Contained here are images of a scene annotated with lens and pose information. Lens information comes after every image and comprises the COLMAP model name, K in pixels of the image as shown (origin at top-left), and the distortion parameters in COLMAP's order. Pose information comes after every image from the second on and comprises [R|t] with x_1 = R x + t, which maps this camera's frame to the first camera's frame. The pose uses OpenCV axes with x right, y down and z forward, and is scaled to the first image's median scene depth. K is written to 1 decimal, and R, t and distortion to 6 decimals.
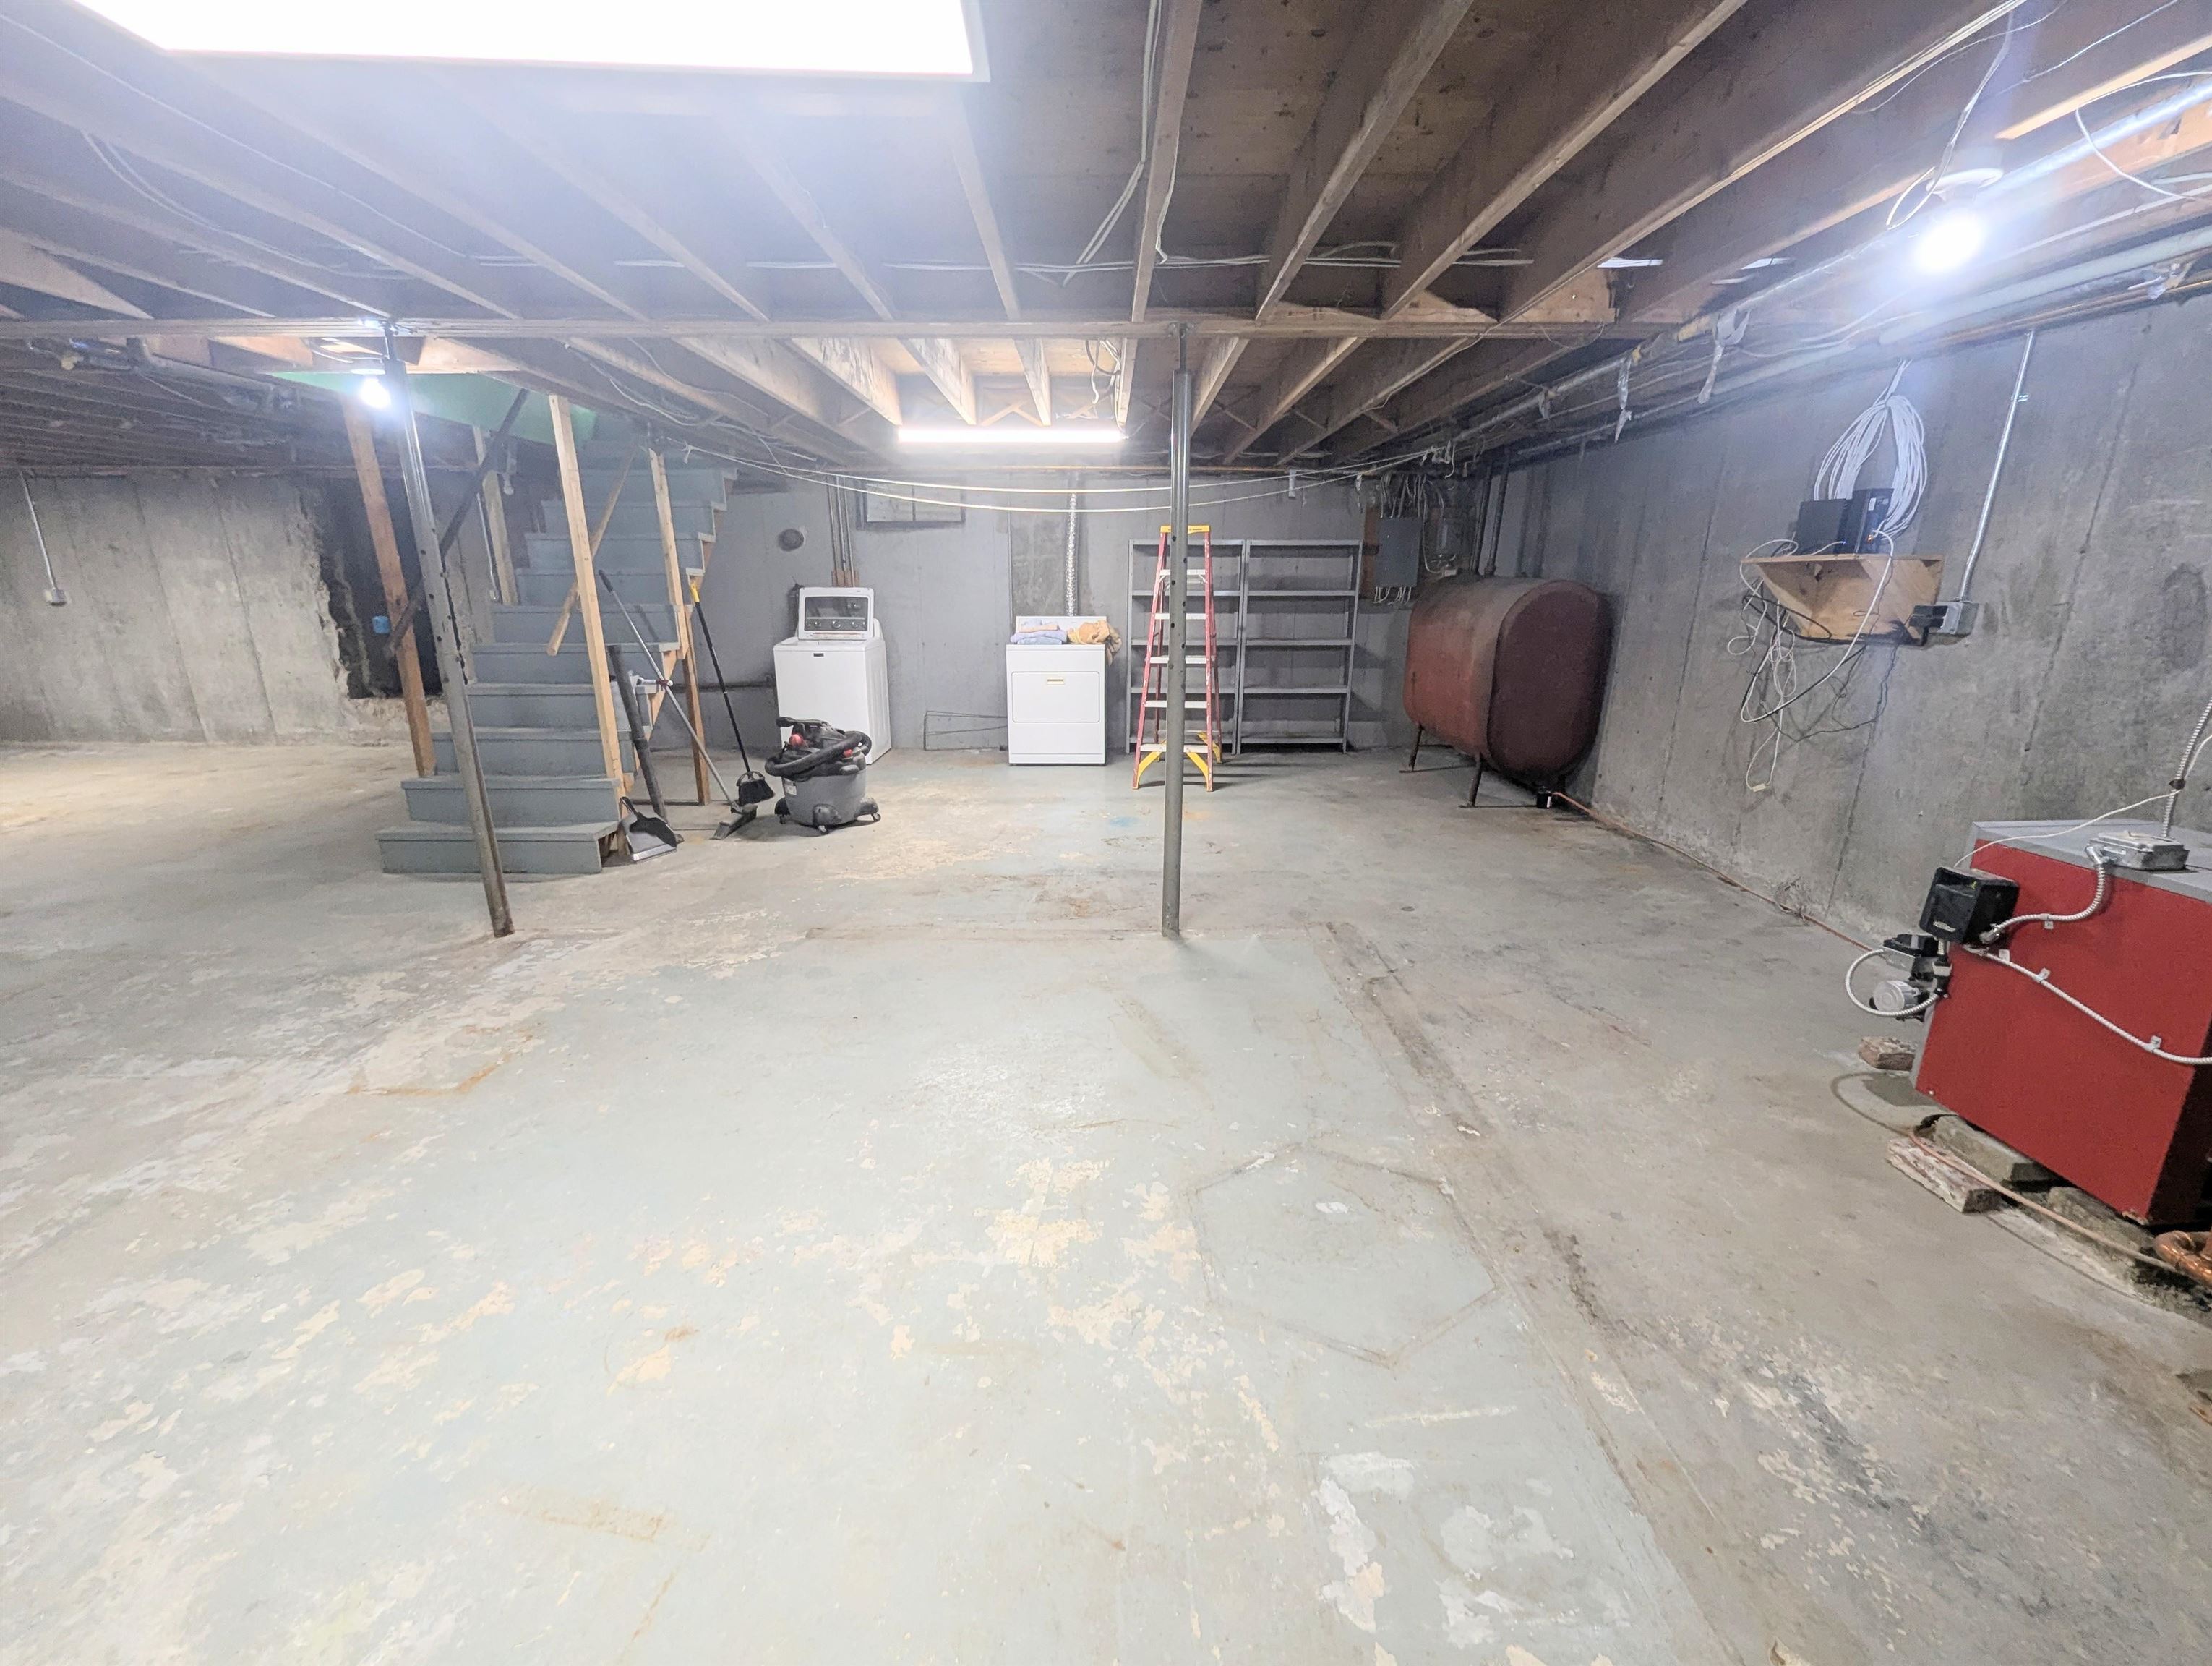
lens RADIAL K [[916.2, 0, 1098.5], [0, 916.2, 840.3], [0, 0, 1]] dist [0.003249, -0.000180]
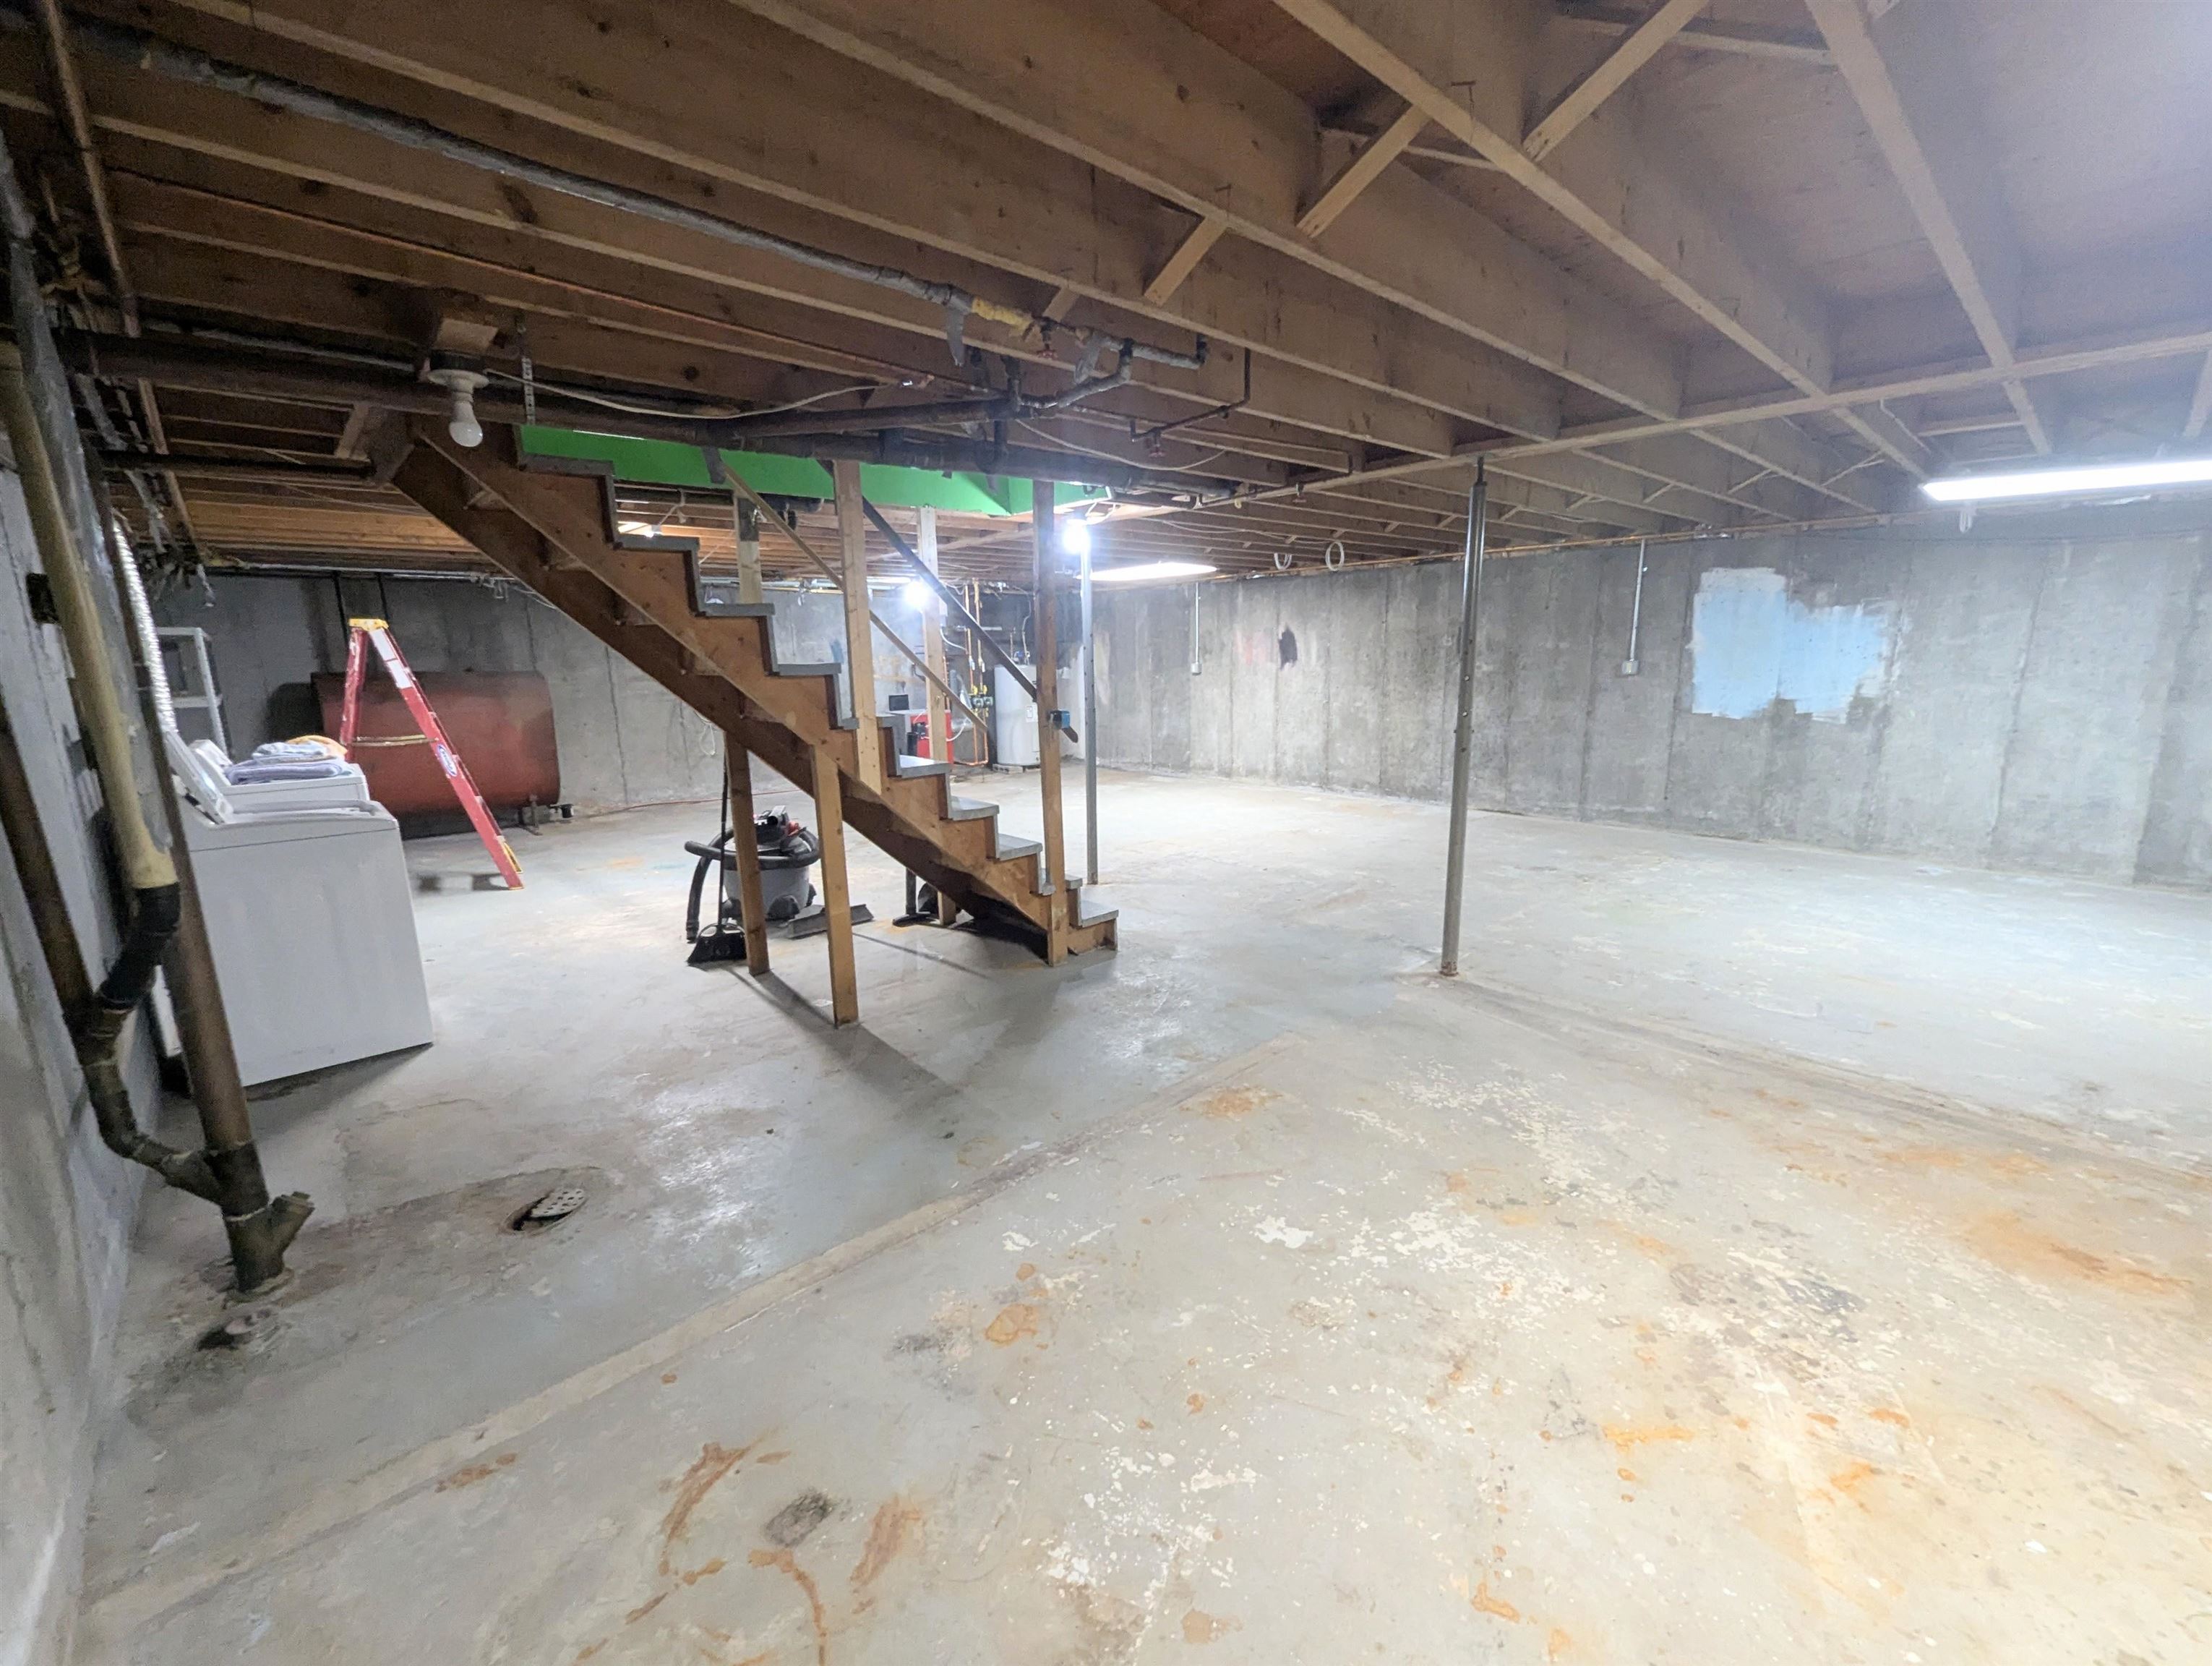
lens RADIAL K [[916.2, 0, 1101.0], [0, 916.2, 842.2], [0, 0, 1]] dist [0.003249, -0.000180]
pose [[-0.674498, -0.139756, 0.724928, -1.238517], [0.221452, 0.898405, 0.379247, -0.385441], [-0.704281, 0.416338, -0.575023, 1.290185]]
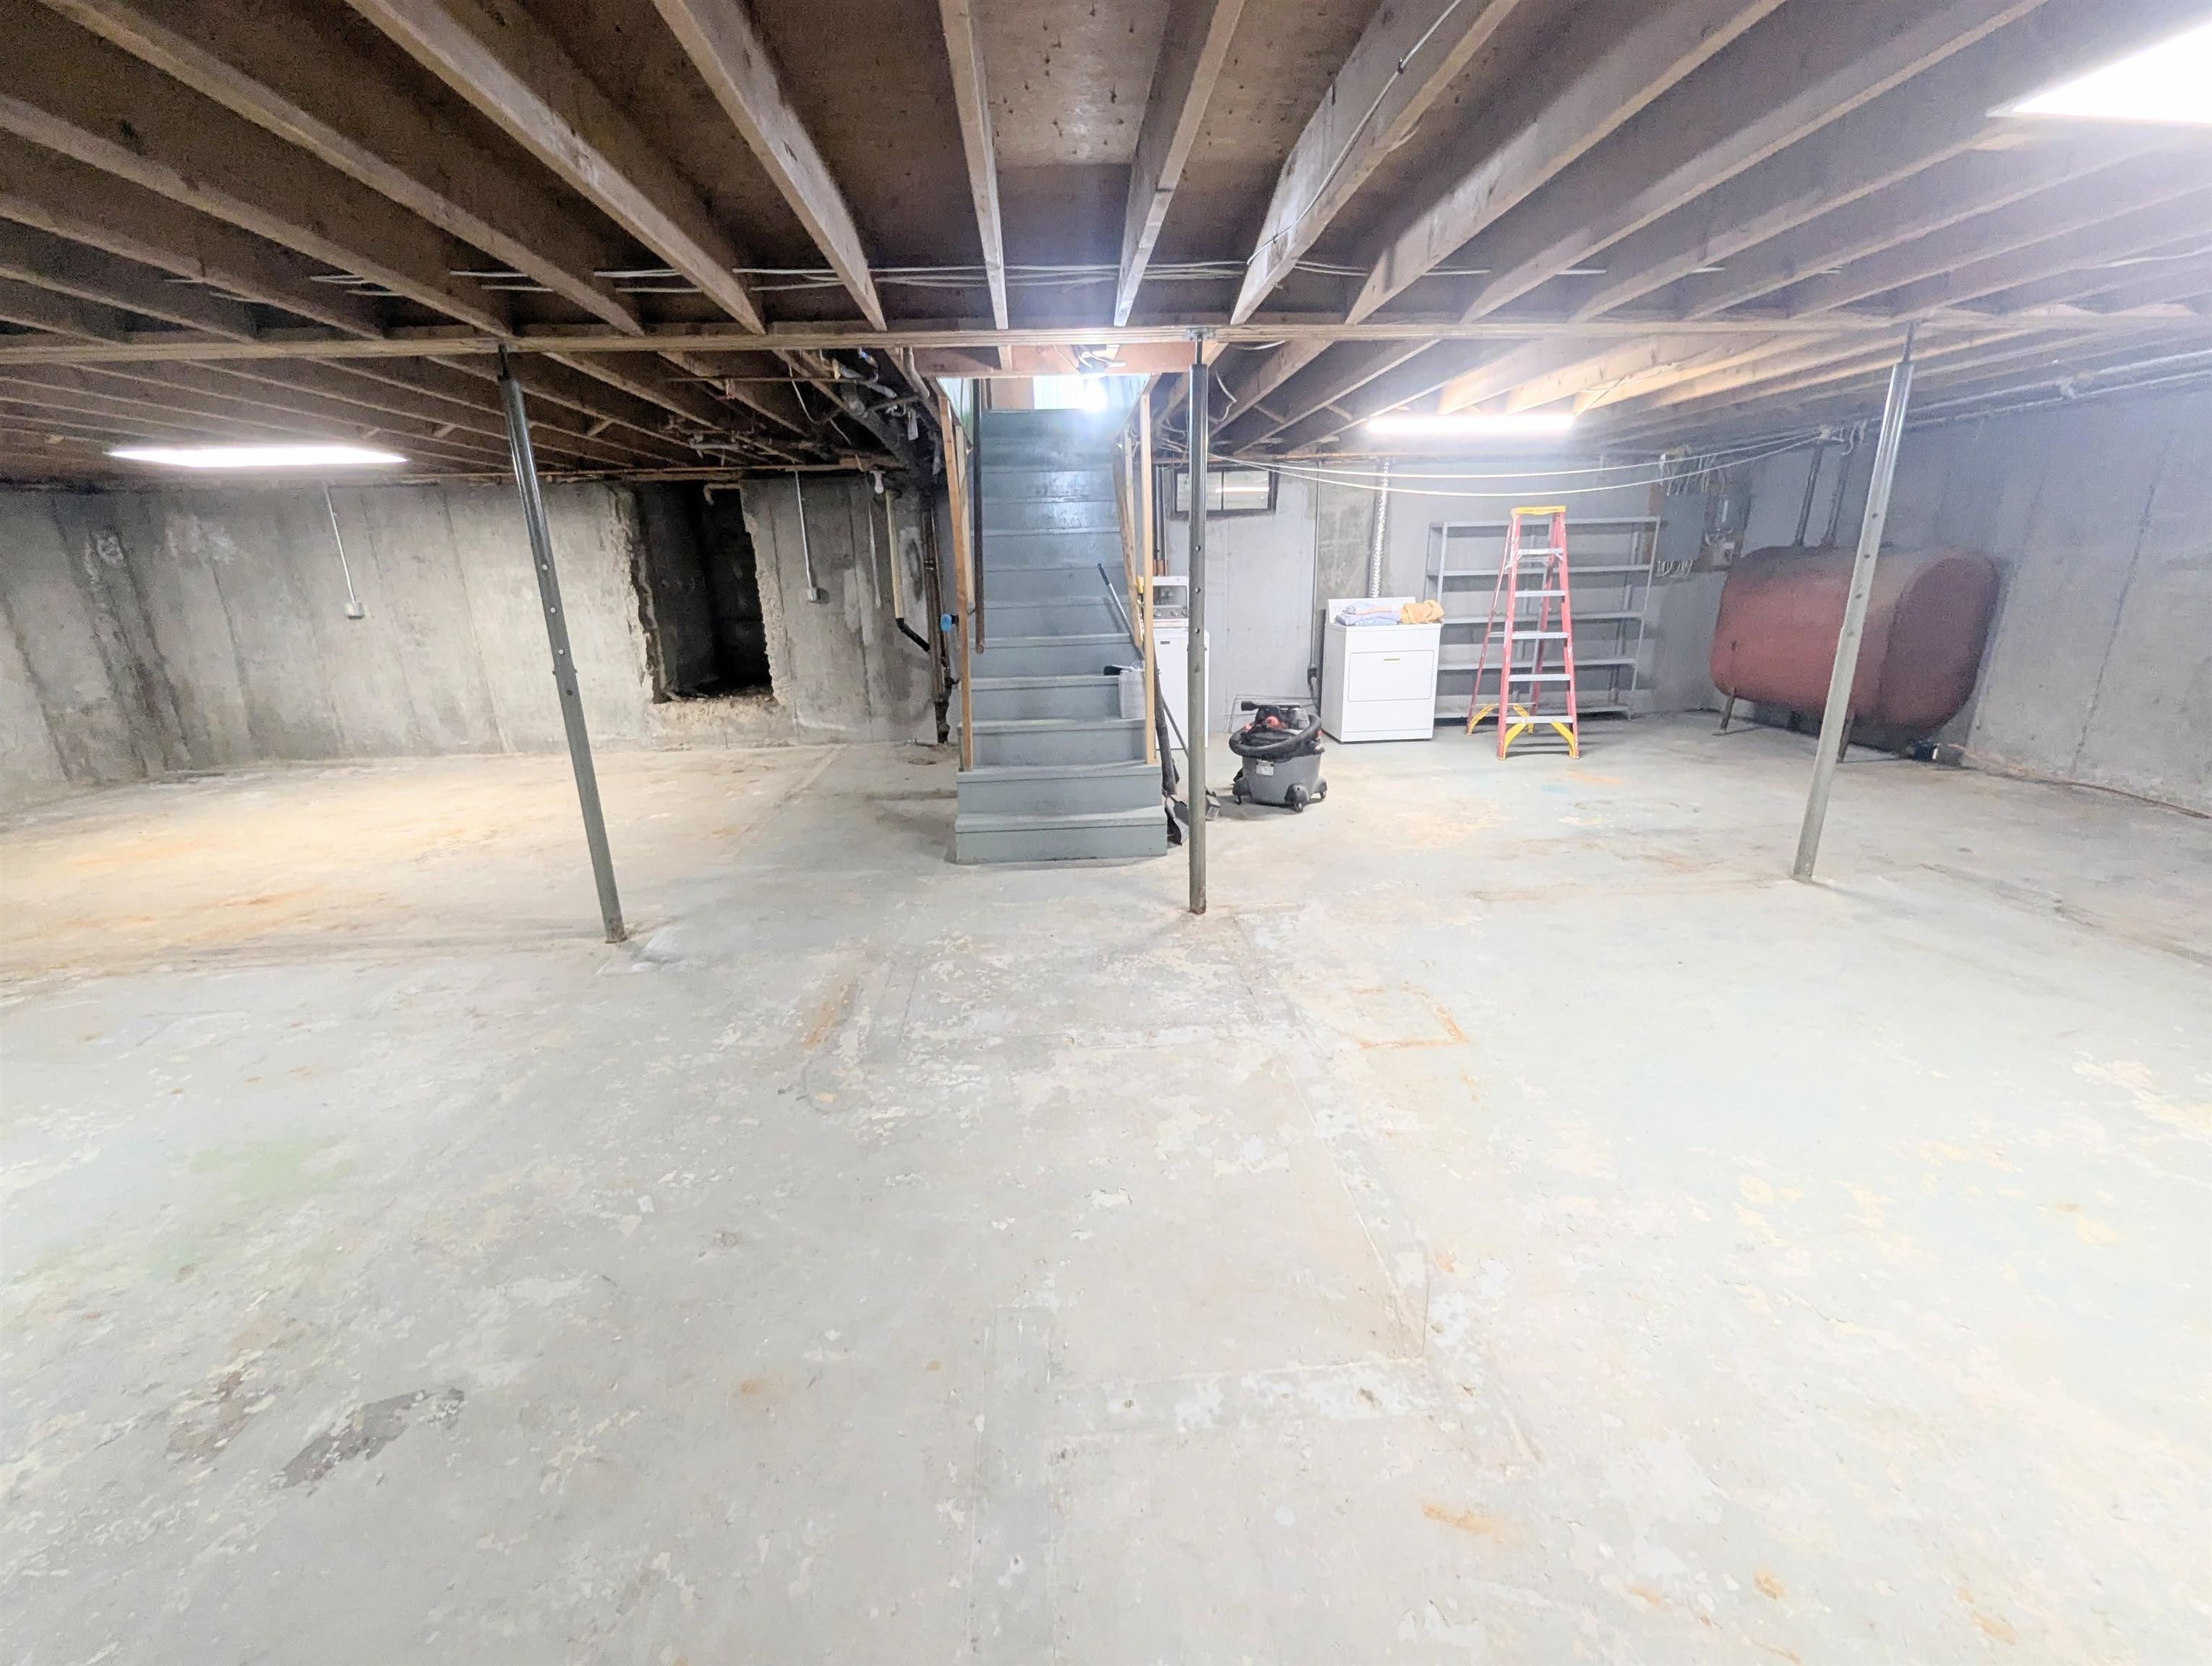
lens RADIAL K [[916.2, 0, 1101.4], [0, 916.2, 841.7], [0, 0, 1]] dist [0.003249, -0.000180]
pose [[0.997409, -0.045480, 0.055735, -0.560279], [0.044613, 0.998865, 0.016709, -0.000080], [-0.056432, -0.014179, 0.998306, -0.029130]]
